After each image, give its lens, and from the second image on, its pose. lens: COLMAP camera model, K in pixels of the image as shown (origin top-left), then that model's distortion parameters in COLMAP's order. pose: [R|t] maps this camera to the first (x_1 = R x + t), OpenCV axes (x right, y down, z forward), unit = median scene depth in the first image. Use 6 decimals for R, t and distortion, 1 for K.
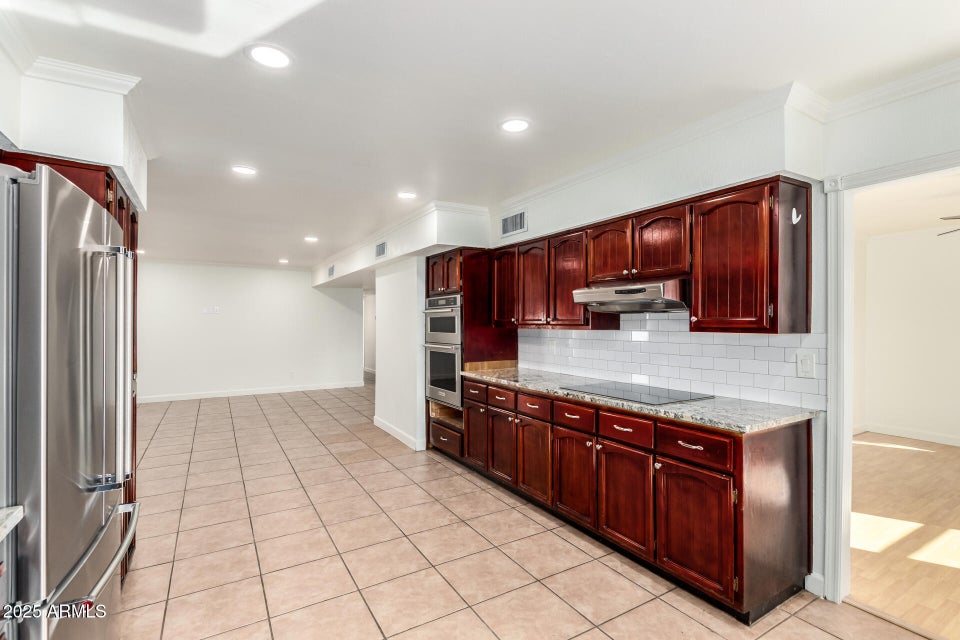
lens RADIAL K [[448.0, 0, 483.2], [0, 448.0, 318.7], [0, 0, 1]] dist [0.017315, -0.009035]
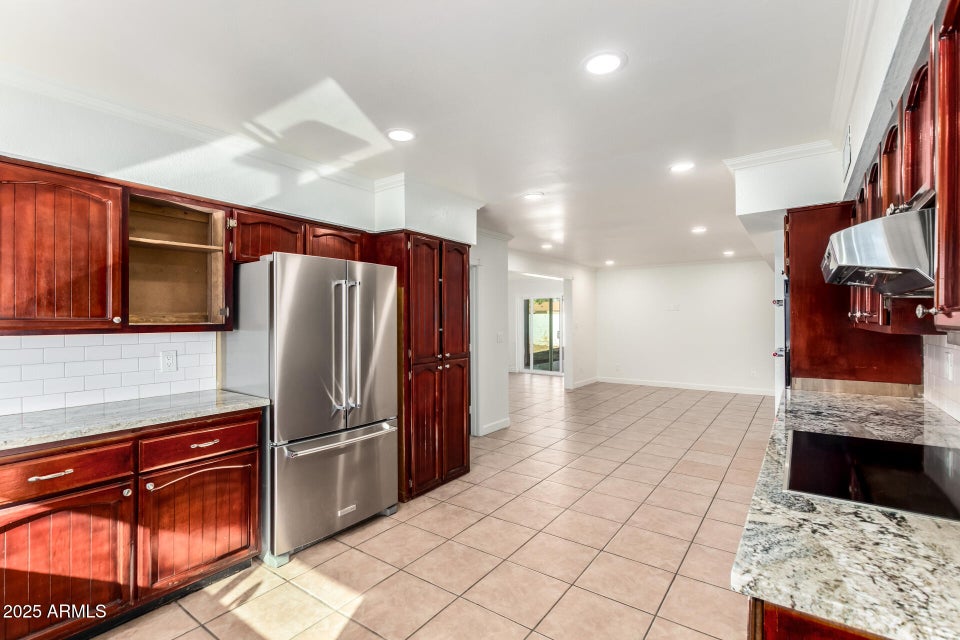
lens RADIAL K [[448.0, 0, 483.2], [0, 448.0, 318.7], [0, 0, 1]] dist [0.017315, -0.009035]
pose [[0.393203, -0.001028, -0.919451, 0.418848], [0.011195, 0.999931, 0.003669, -0.000250], [0.919383, -0.011736, 0.393188, 0.298071]]
